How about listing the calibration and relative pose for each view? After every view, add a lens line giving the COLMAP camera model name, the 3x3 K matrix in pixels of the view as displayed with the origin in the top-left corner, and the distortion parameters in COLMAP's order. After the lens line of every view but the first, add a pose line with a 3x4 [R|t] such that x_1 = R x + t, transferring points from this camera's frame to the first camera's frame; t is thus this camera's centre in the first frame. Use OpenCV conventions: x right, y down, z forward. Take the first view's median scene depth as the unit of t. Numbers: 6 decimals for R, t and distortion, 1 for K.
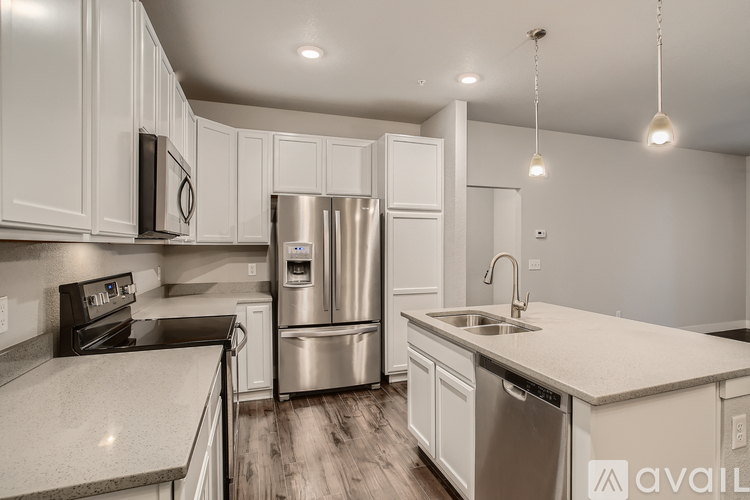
lens RADIAL K [[413.9, 0, 423.5], [0, 413.9, 247.0], [0, 0, 1]] dist [-0.038006, 0.023960]
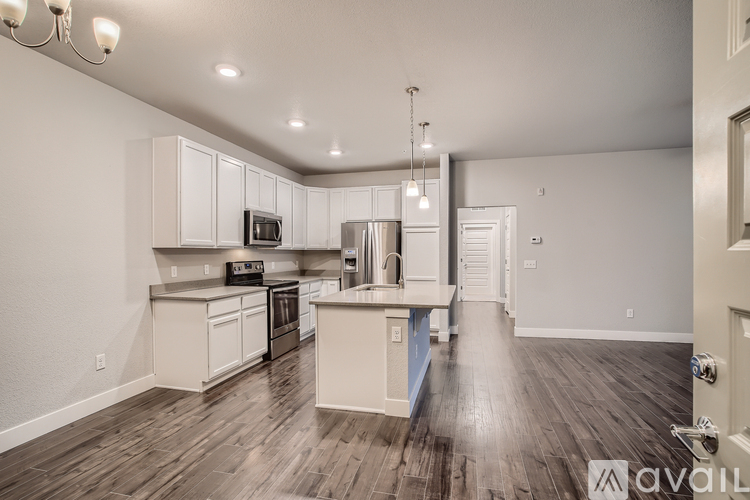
lens RADIAL K [[368.8, 0, 375.0], [0, 368.8, 250.0], [0, 0, 1]] dist [-0.029500, -0.024496]
pose [[0.808084, -0.005578, -0.589041, 0.758493], [0.001453, 0.999971, -0.007476, 0.009399], [0.589066, 0.005185, 0.808068, -0.265556]]
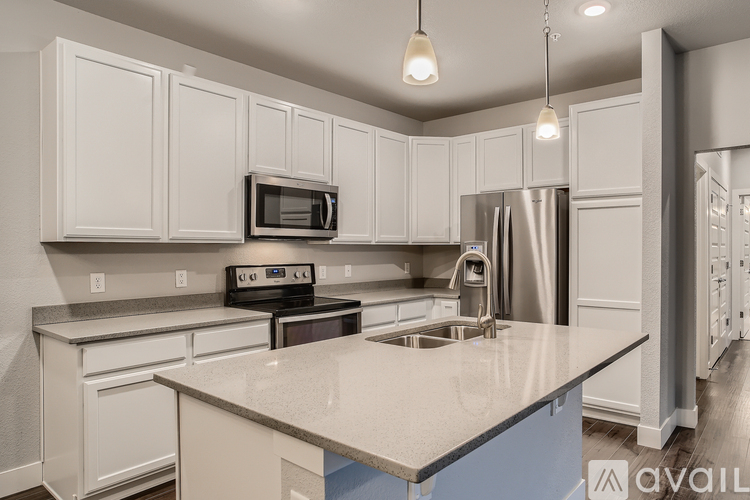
lens RADIAL K [[474.5, 0, 437.0], [0, 474.5, 248.5], [0, 0, 1]] dist [-0.041206, 0.000895]
pose [[0.517692, 0.000237, -0.855567, 0.632247], [0.000063, 1.000000, 0.000315, 0.005059], [0.855567, -0.000217, 0.517692, 0.331032]]
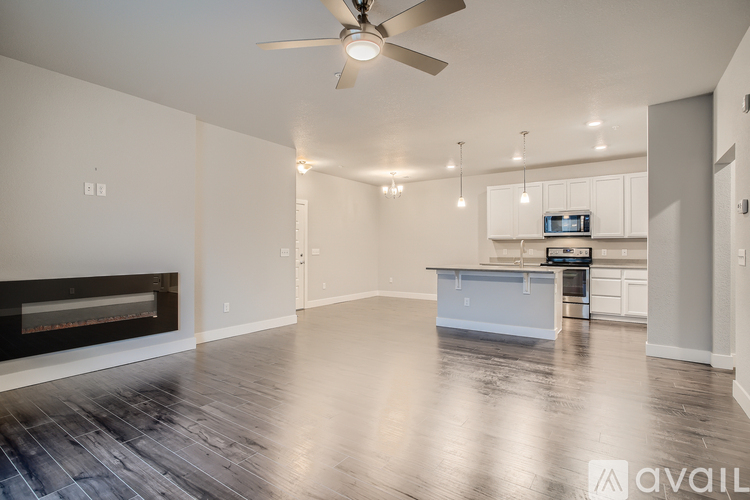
lens RADIAL K [[368.8, 0, 375.0], [0, 368.8, 250.0], [0, 0, 1]] dist [-0.029500, -0.024496]
pose [[-0.837021, 0.006507, -0.547132, 1.425125], [0.003192, 0.999970, 0.007010, 0.036328], [0.547162, 0.004121, -0.837017, 1.587468]]
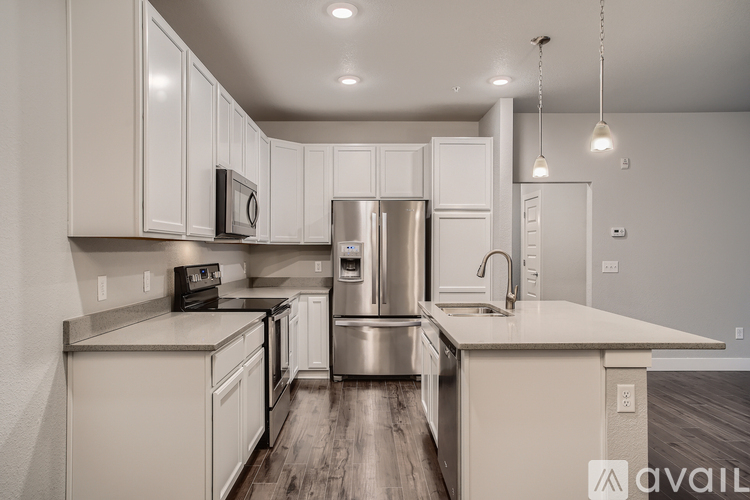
lens RADIAL K [[499.5, 0, 375.0], [0, 499.5, 250.0], [0, 0, 1]] dist [-0.001468, 0.001115]
pose [[0.932643, 0.002149, -0.360793, 0.255825], [-0.002388, 0.999997, -0.000217, 0.010738], [0.360792, 0.001064, 0.932646, -0.253769]]
